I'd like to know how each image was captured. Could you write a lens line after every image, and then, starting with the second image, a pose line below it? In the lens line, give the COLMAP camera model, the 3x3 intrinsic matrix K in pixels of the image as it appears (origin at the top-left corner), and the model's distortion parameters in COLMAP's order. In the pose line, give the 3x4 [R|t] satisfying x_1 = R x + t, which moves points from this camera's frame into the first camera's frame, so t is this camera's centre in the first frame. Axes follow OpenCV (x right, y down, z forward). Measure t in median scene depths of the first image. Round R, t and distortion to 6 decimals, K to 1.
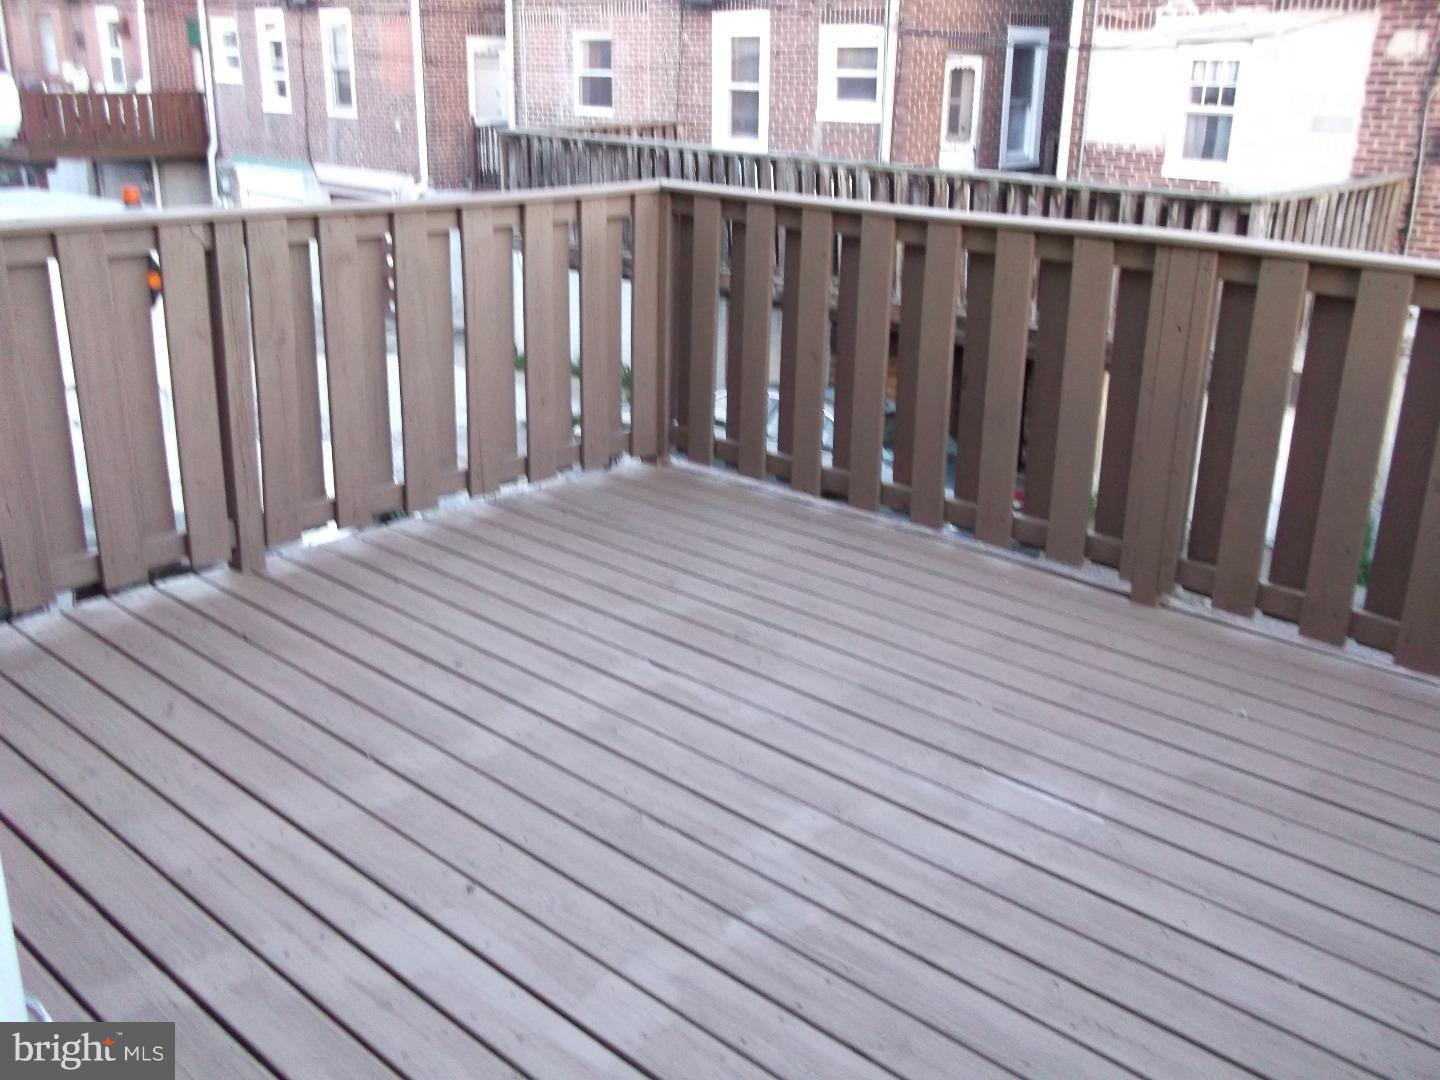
lens RADIAL K [[1384.1, 0, 730.2], [0, 1384.1, 530.6], [0, 0, 1]] dist [0.003771, 0.028755]
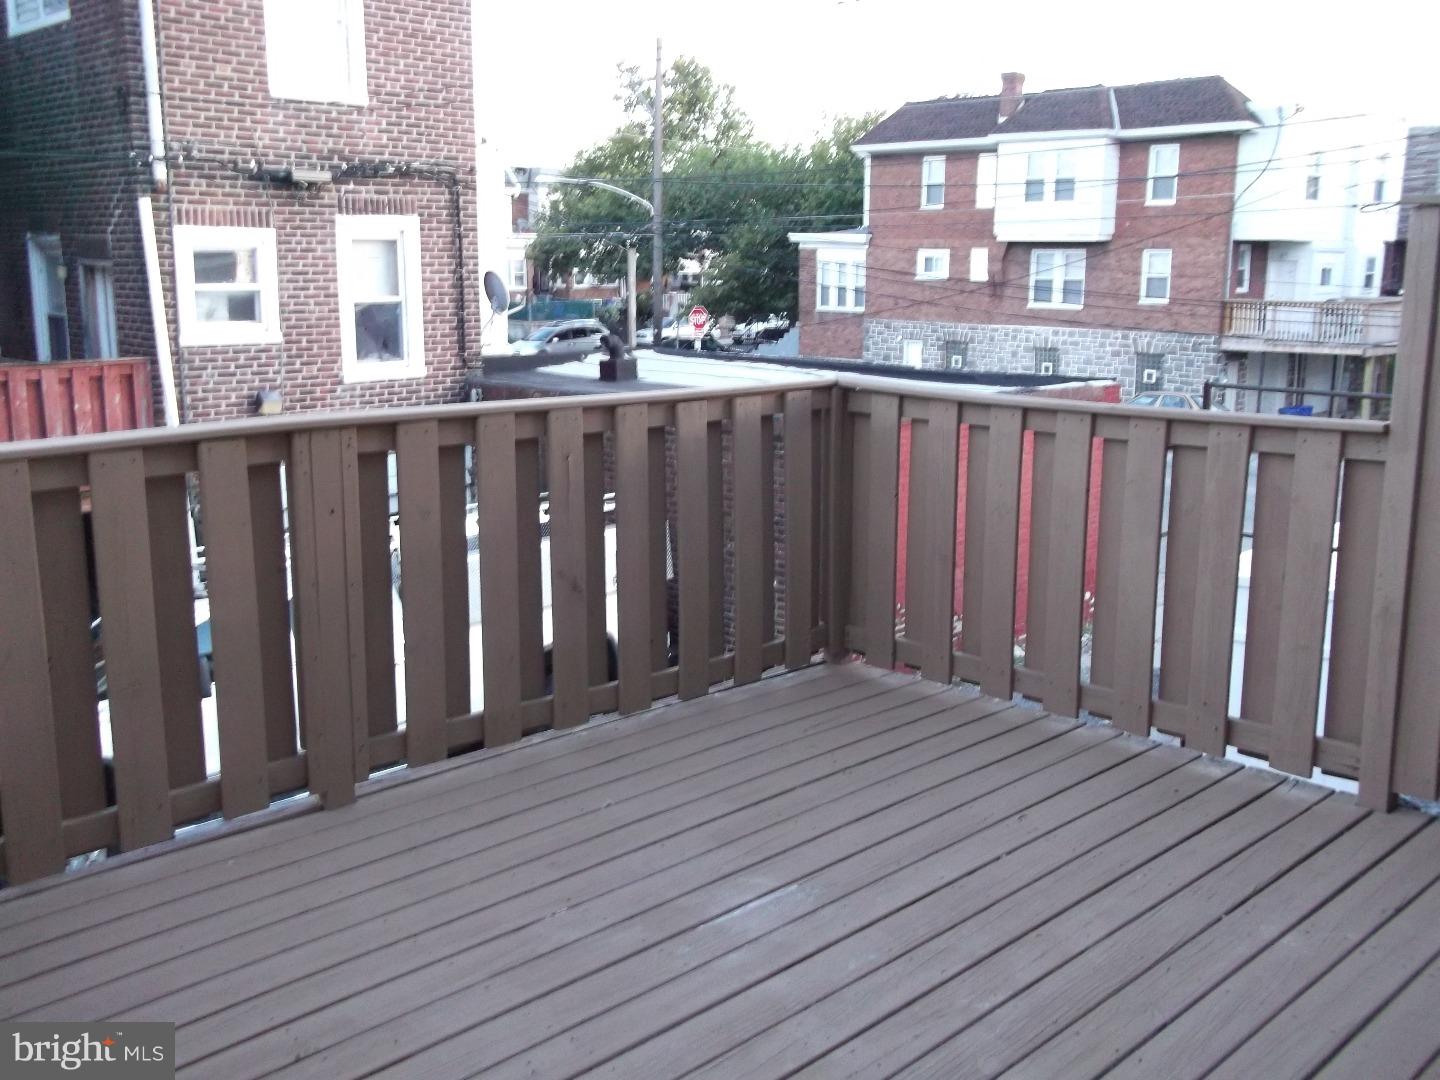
lens RADIAL K [[1384.1, 0, 730.2], [0, 1384.1, 530.6], [0, 0, 1]] dist [0.003771, 0.028755]
pose [[0.021572, -0.207360, 0.978027, -0.759470], [0.313150, 0.930430, 0.190361, -0.286355], [-0.949459, 0.302162, 0.085006, 0.829349]]
